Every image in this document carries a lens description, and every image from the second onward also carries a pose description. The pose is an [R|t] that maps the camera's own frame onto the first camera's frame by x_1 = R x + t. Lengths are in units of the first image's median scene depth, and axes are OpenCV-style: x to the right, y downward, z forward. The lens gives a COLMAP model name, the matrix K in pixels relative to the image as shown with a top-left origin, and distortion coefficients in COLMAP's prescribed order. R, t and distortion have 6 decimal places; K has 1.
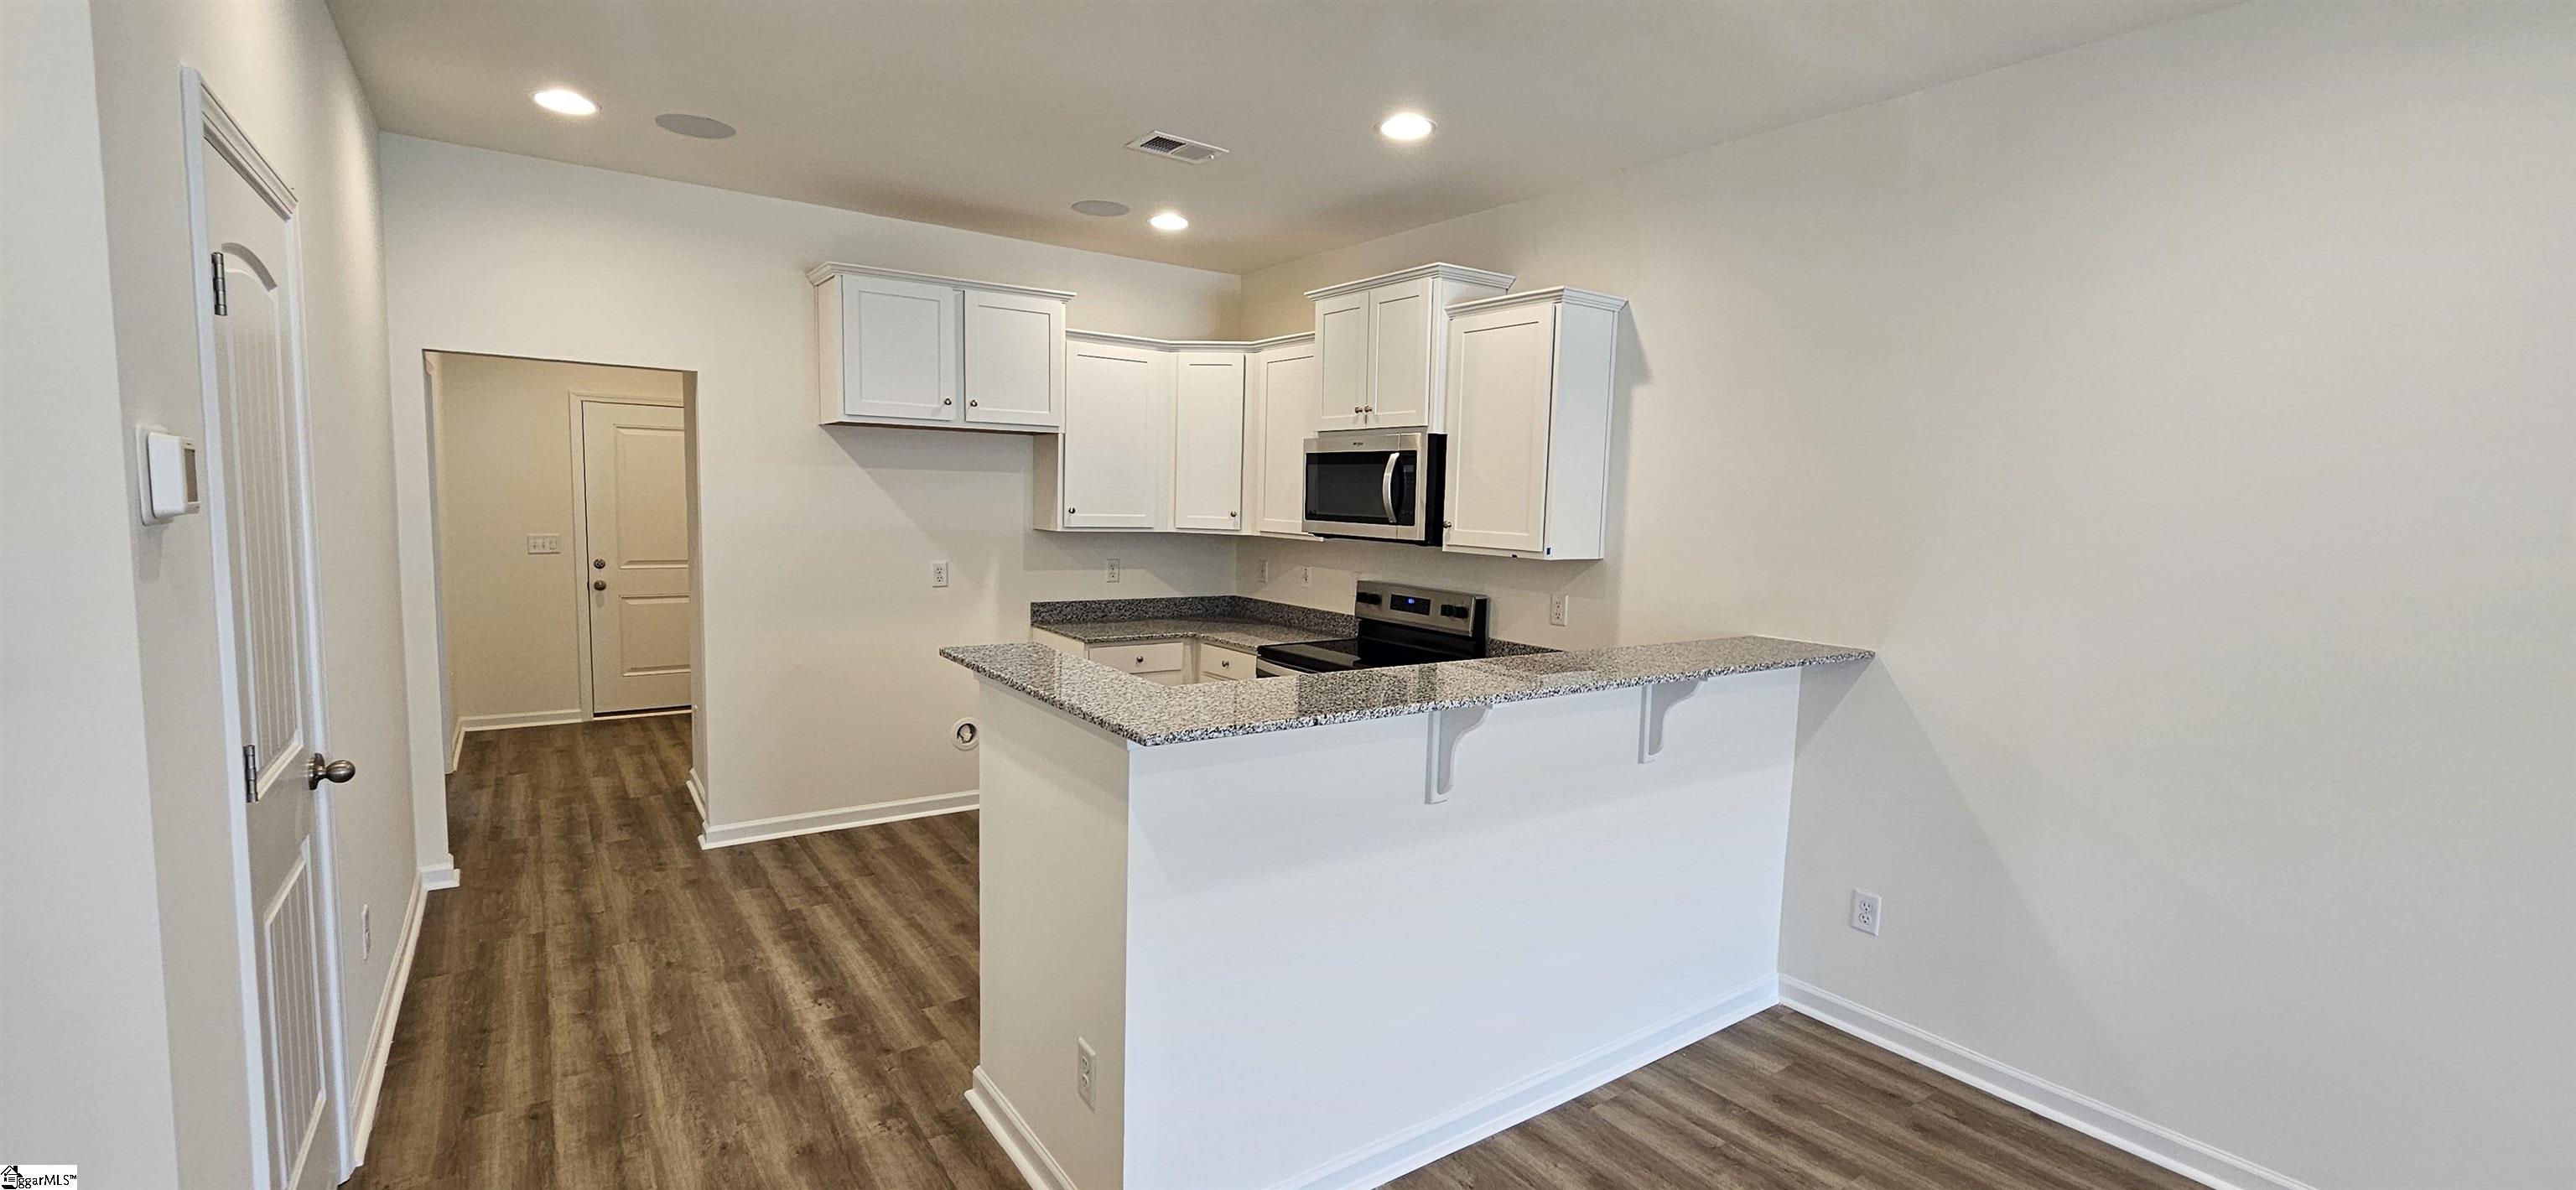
lens RADIAL K [[1068.6, 0, 1288.6], [0, 1068.6, 604.2], [0, 0, 1]] dist [-0.003809, -0.000612]
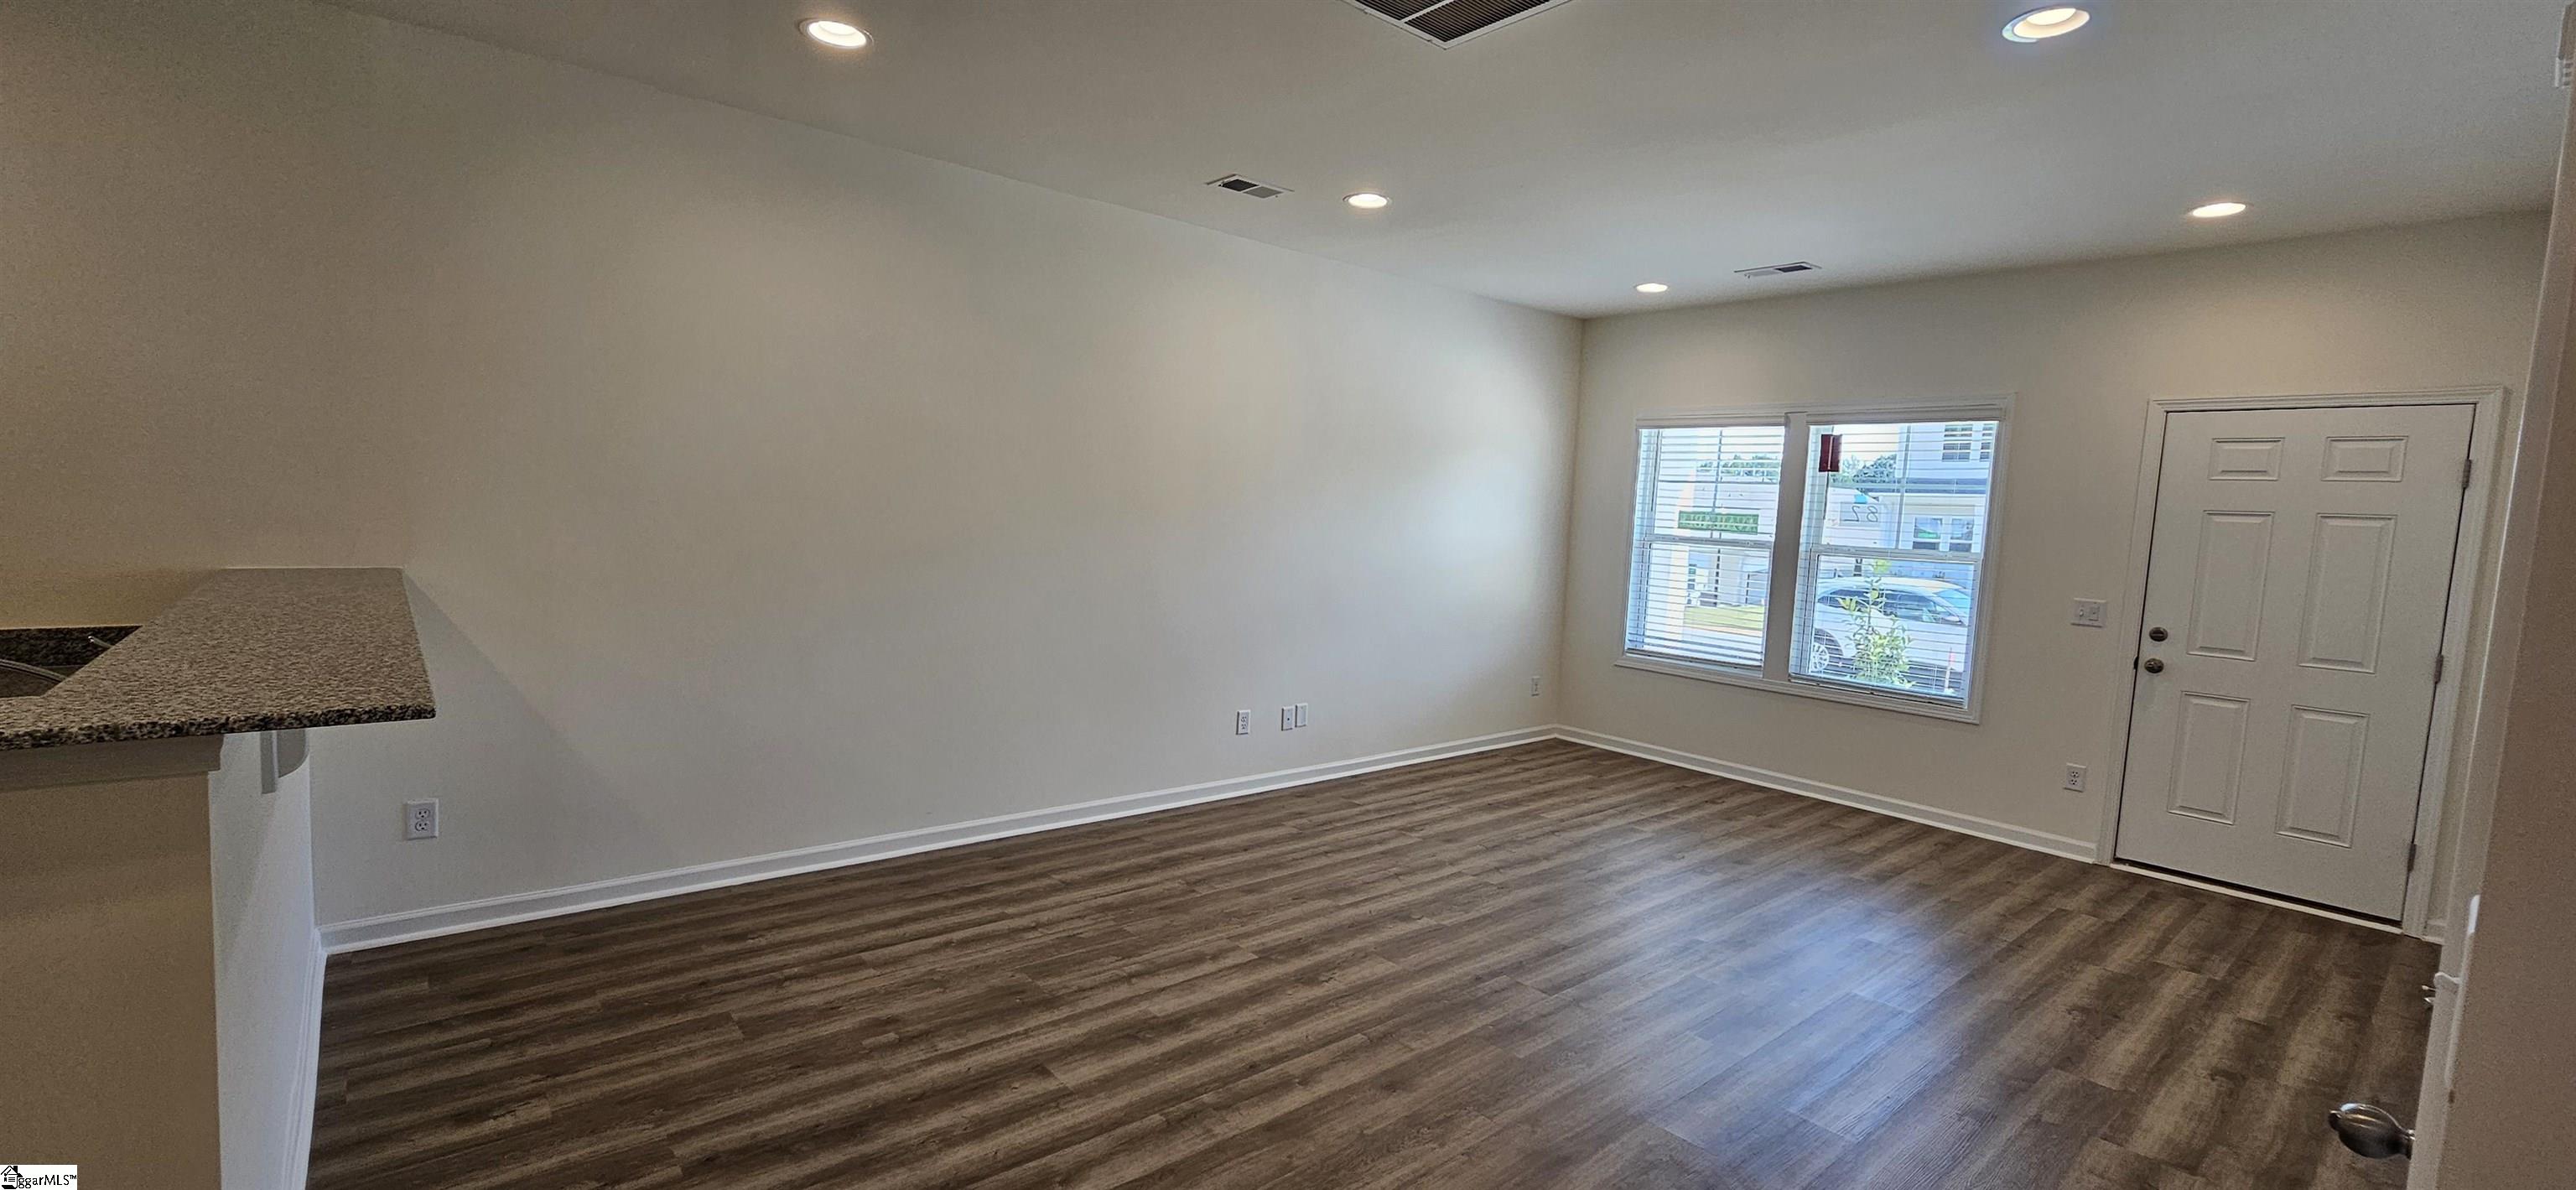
lens RADIAL K [[1068.6, 0, 1288.9], [0, 1068.6, 602.0], [0, 0, 1]] dist [-0.003809, -0.000612]
pose [[-0.078543, -0.131148, 0.988247, -0.494319], [0.049637, 0.989565, 0.135268, -0.018578], [-0.995674, 0.059678, -0.071213, 0.206831]]
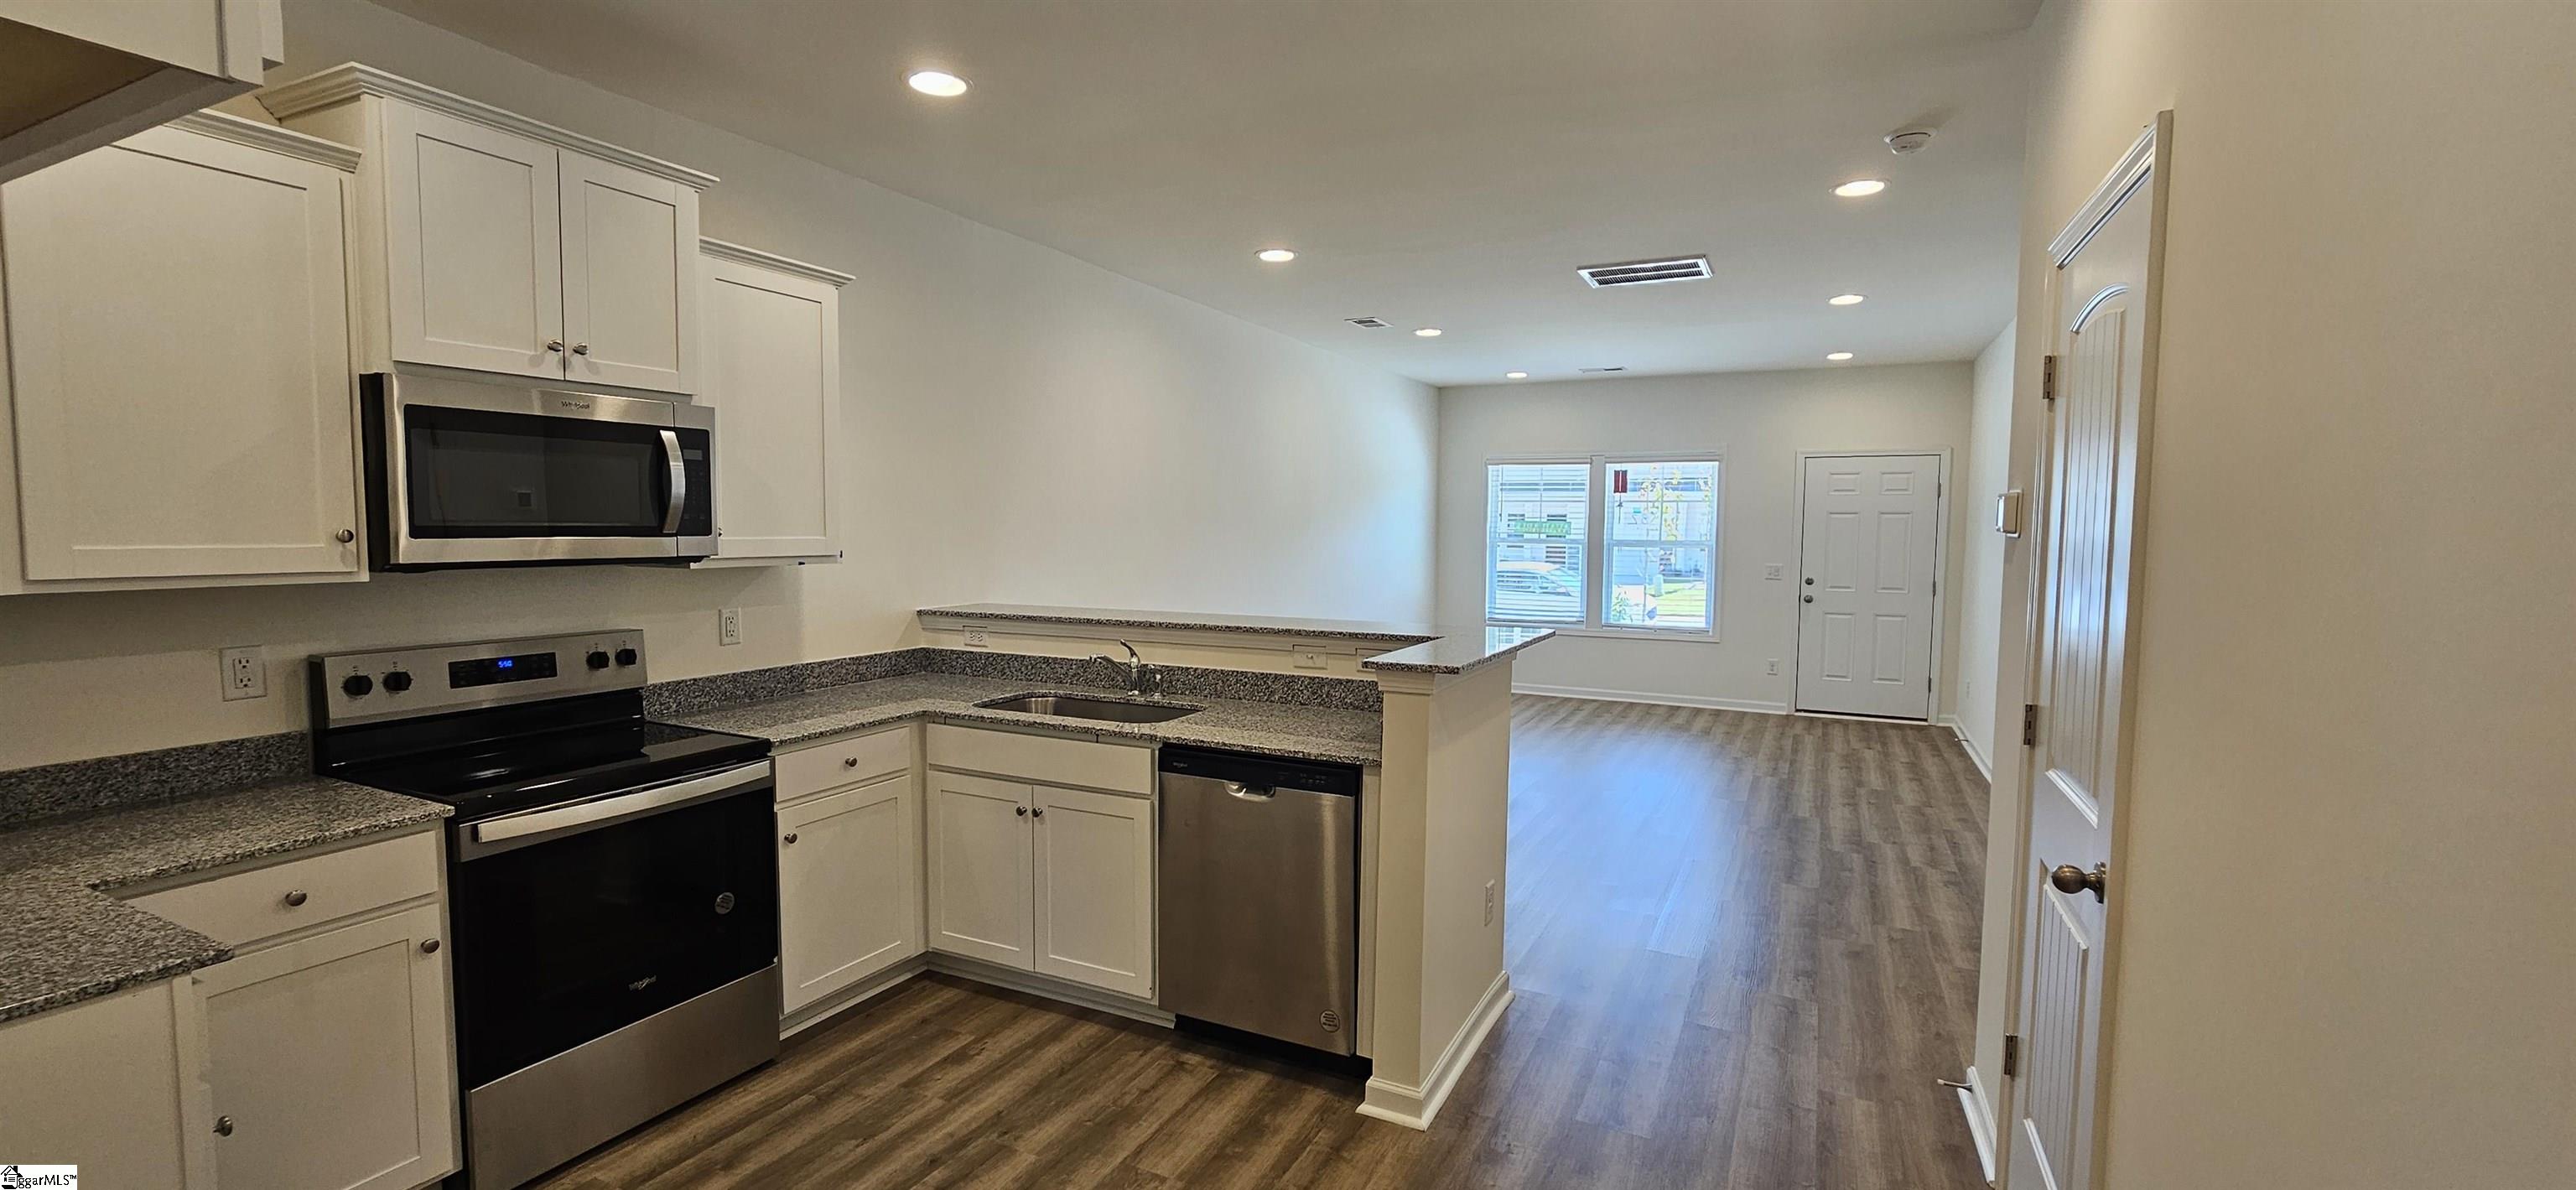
lens RADIAL K [[1068.6, 0, 1284.8], [0, 1068.6, 594.9], [0, 0, 1]] dist [-0.003809, -0.000612]
pose [[-0.469690, -0.096415, 0.877551, -0.820932], [0.064149, 0.987664, 0.142847, -0.131987], [-0.880497, 0.123388, -0.457711, 1.172651]]
